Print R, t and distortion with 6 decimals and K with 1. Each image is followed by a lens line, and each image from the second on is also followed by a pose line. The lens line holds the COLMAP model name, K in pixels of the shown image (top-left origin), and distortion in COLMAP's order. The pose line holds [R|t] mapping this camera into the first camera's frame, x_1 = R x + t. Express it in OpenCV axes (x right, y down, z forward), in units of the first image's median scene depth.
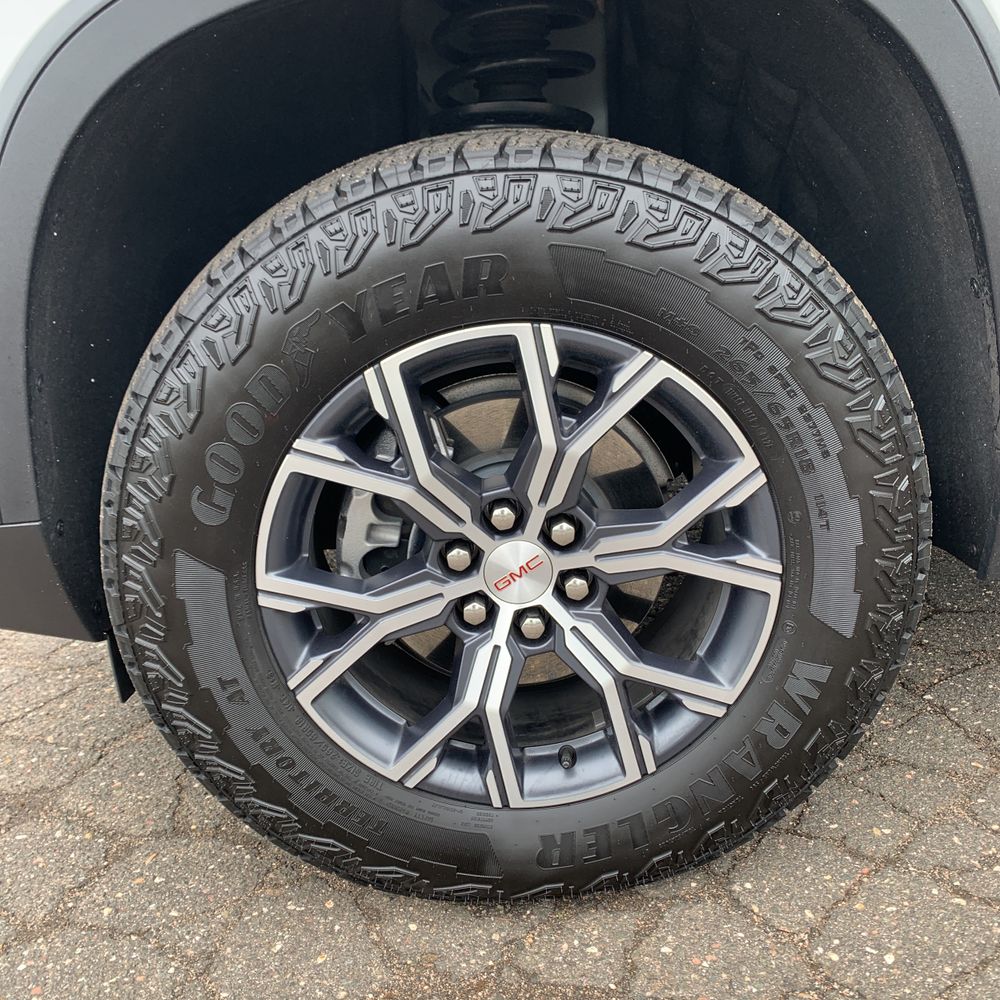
lens RADIAL K [[1022.7, 0, 486.6], [0, 1022.7, 486.2], [0, 0, 1]] dist [0.020875, -0.036304]
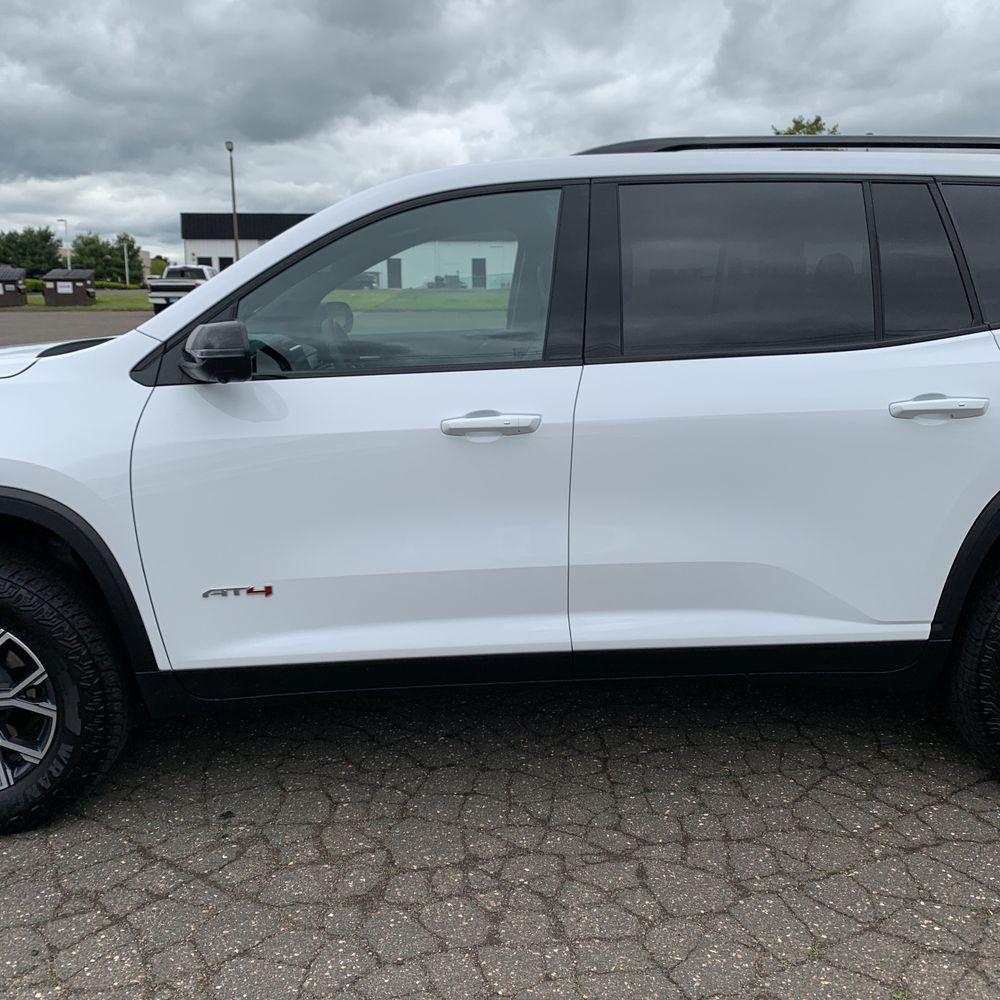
lens RADIAL K [[1031.7, 0, 500.0], [0, 1031.7, 500.0], [0, 0, 1]] dist [0.014072, -0.023185]
pose [[0.995302, 0.079217, 0.055661, 1.297394], [-0.072348, 0.990596, -0.116129, -0.243096], [-0.064337, 0.111557, 0.991673, -1.930994]]
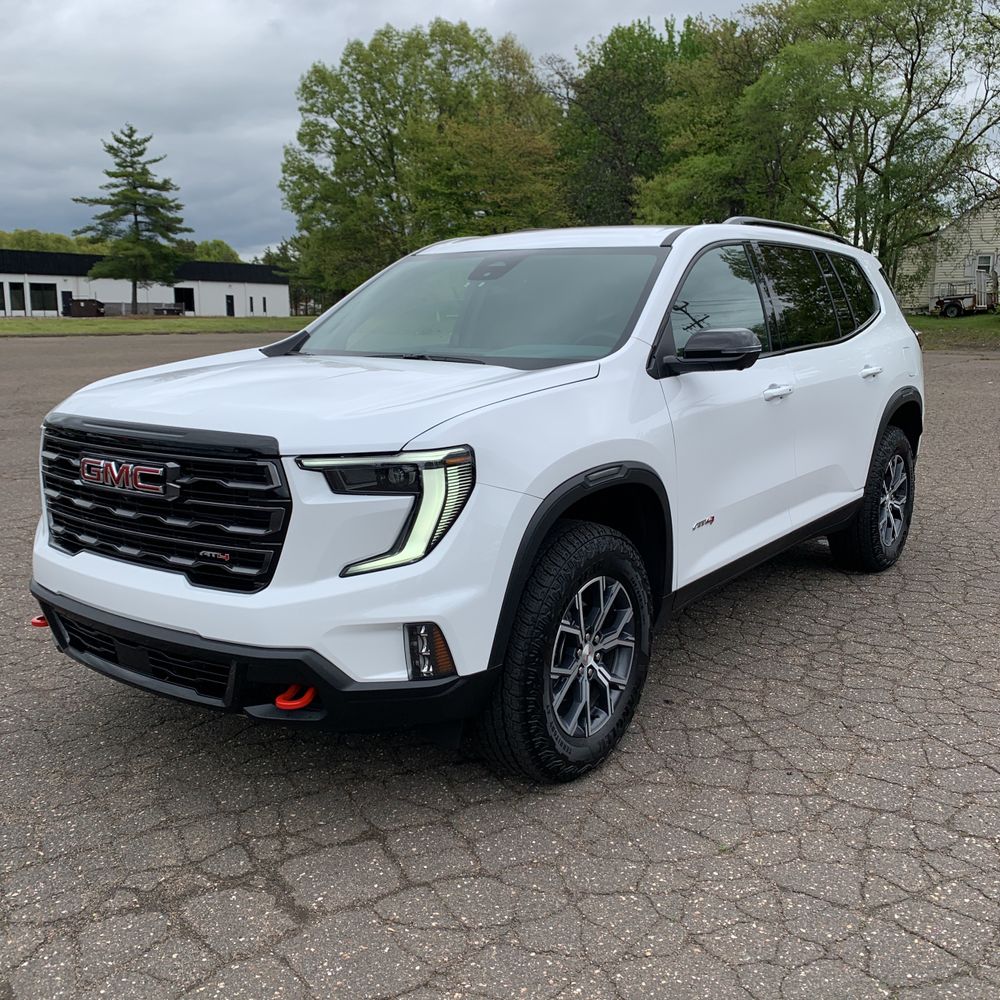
lens RADIAL K [[1041.9, 0, 497.6], [0, 1041.9, 476.9], [0, 0, 1]] dist [0.010475, 0.013199]
pose [[0.595791, -0.030795, 0.802549, -2.832753], [0.198726, 0.973844, -0.110162, -0.158575], [-0.778165, 0.225121, 0.586327, -0.837369]]
